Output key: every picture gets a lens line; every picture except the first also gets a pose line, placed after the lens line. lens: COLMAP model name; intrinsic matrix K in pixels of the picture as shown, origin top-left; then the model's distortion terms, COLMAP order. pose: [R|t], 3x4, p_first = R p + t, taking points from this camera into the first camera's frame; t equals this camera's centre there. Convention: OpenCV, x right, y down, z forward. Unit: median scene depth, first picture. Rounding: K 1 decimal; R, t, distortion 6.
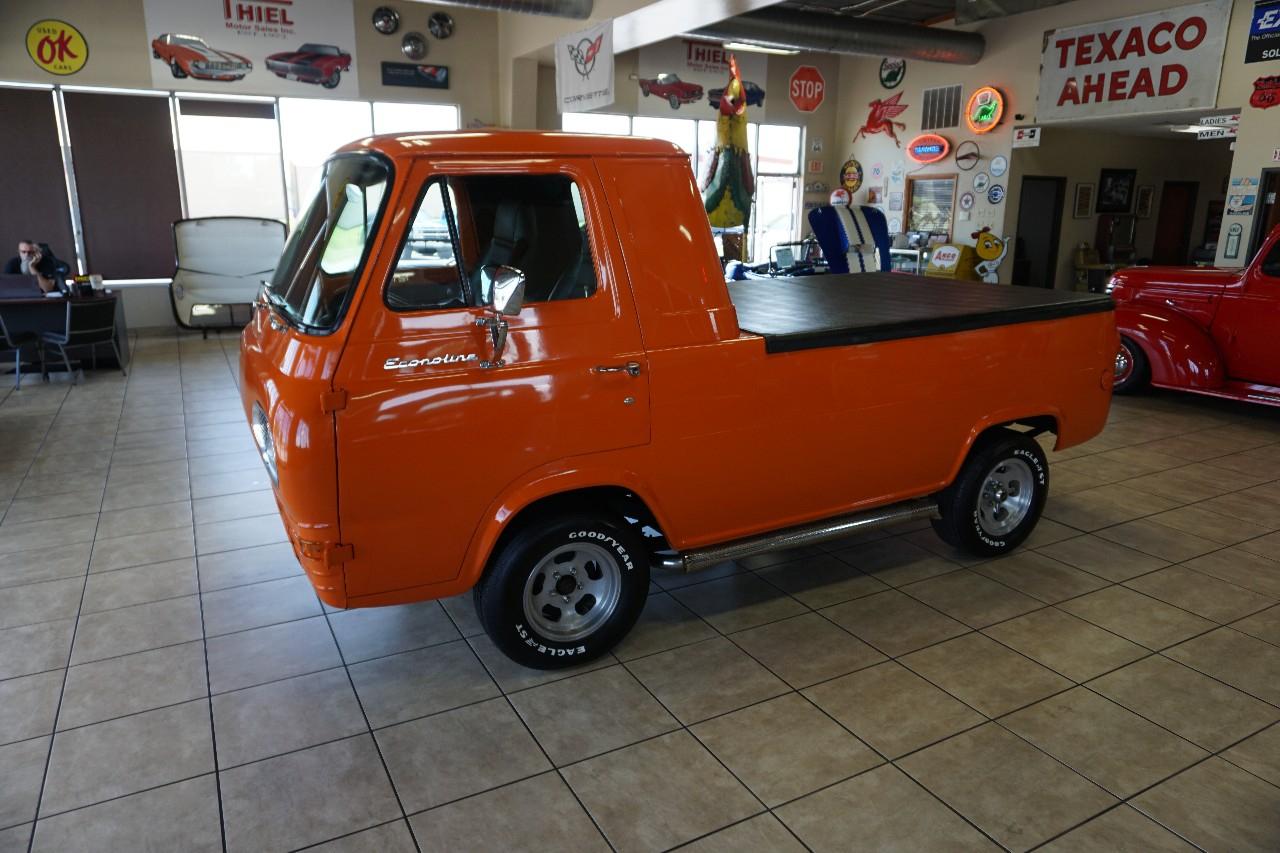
lens RADIAL K [[859.9, 0, 623.2], [0, 859.9, 421.7], [0, 0, 1]] dist [-0.039754, 0.029961]
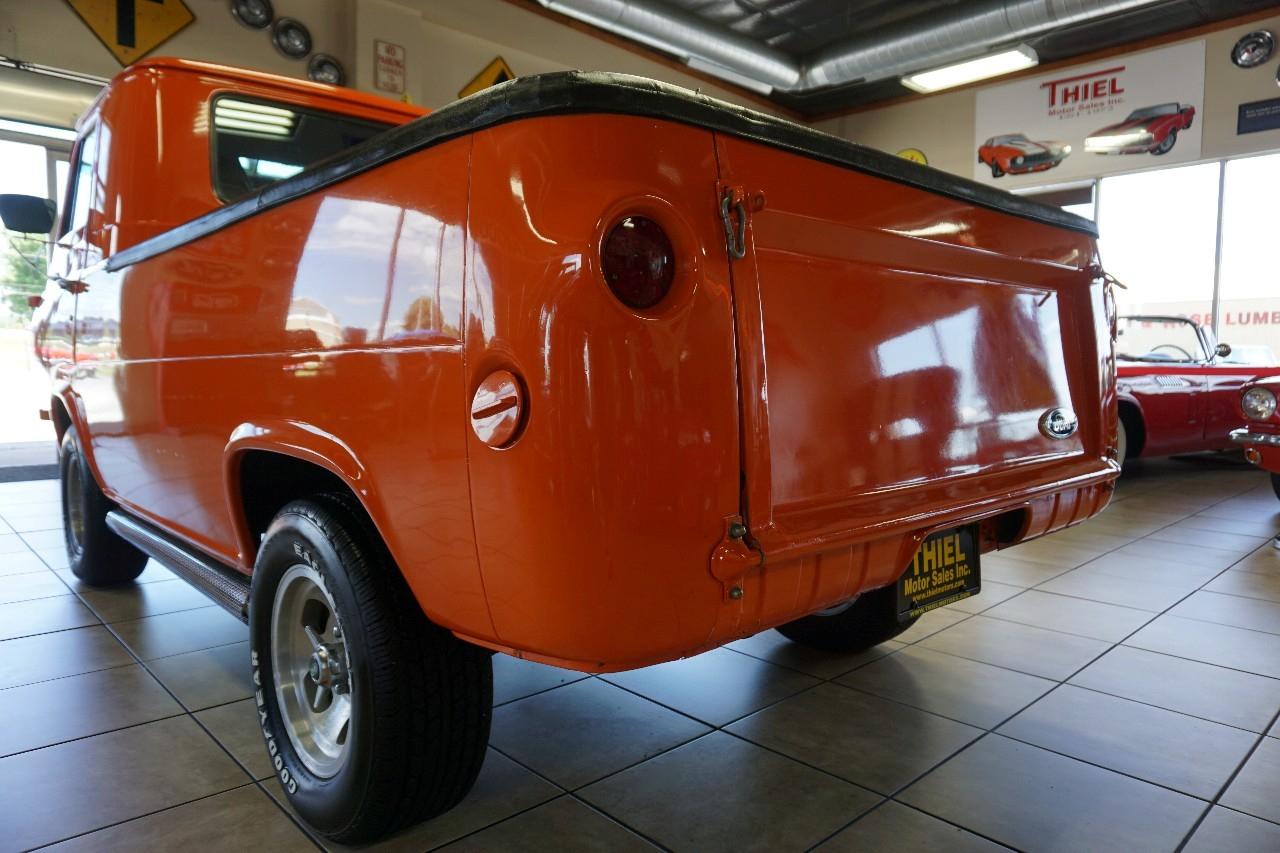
lens RADIAL K [[849.4, 0, 634.2], [0, 849.4, 416.0], [0, 0, 1]] dist [-0.035941, 0.028569]
pose [[0.265735, 0.061135, -0.962106, 0.335179], [-0.246278, 0.969178, -0.006438, -0.021256], [0.932058, 0.238657, 0.272601, 0.400207]]
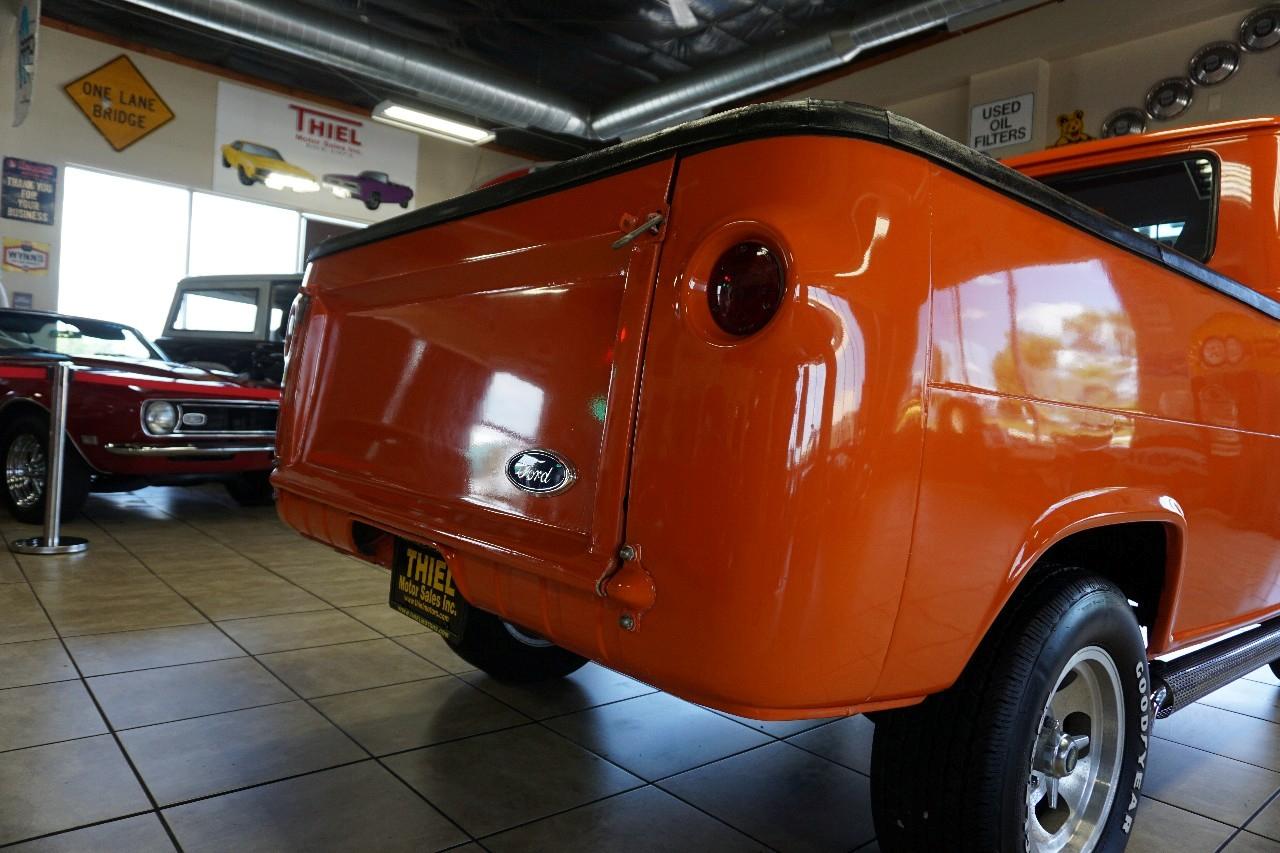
lens RADIAL K [[851.4, 0, 631.9], [0, 851.4, 431.5], [0, 0, 1]] dist [-0.031565, 0.027883]
pose [[-0.973042, -0.055318, -0.223896, 0.206308], [-0.114736, 0.958255, 0.261883, -0.080489], [0.200062, 0.280512, -0.938769, 0.642216]]
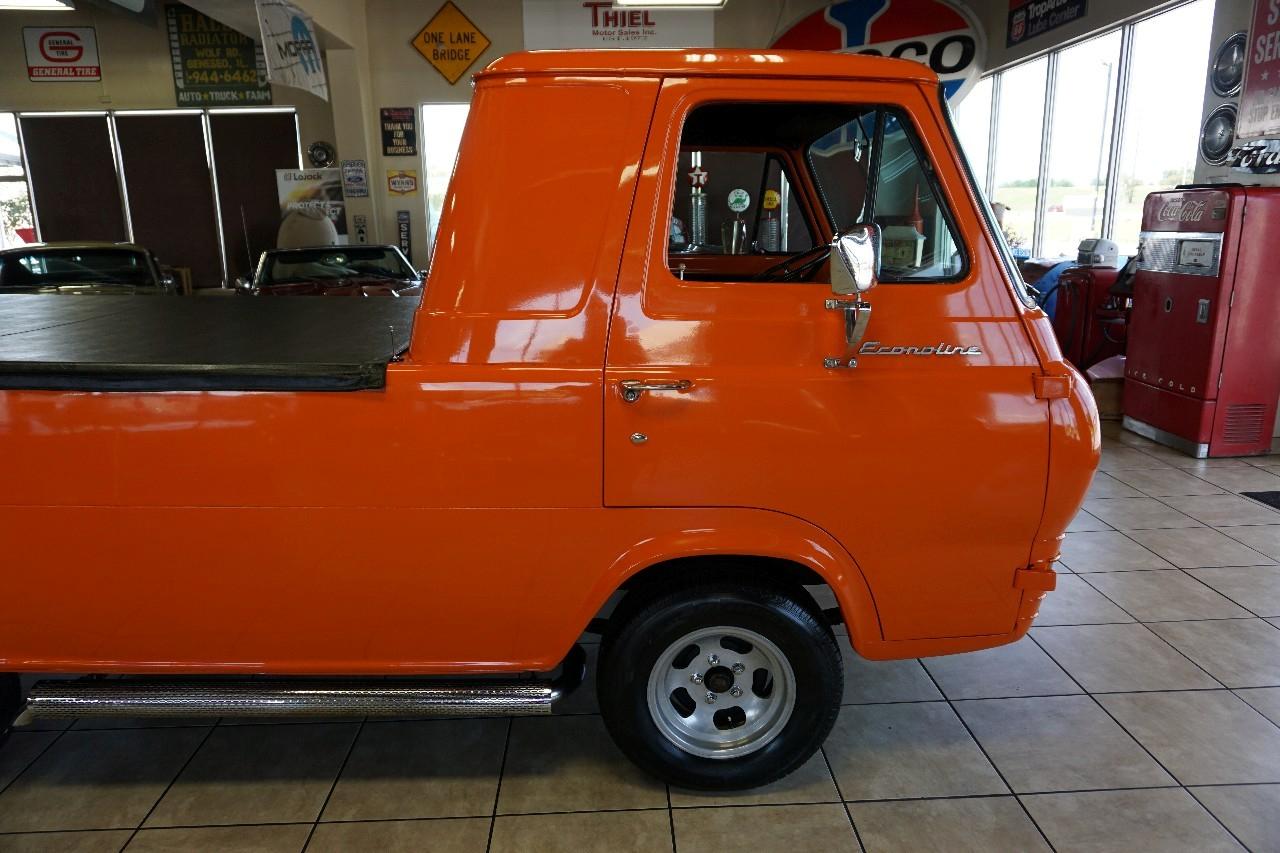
lens RADIAL K [[847.9, 0, 629.1], [0, 847.9, 422.9], [0, 0, 1]] dist [-0.041084, 0.033581]
pose [[-0.898078, -0.096534, 0.429113, -0.191794], [0.115428, 0.889695, 0.441724, -0.137644], [-0.424421, 0.446234, -0.787872, 0.572172]]
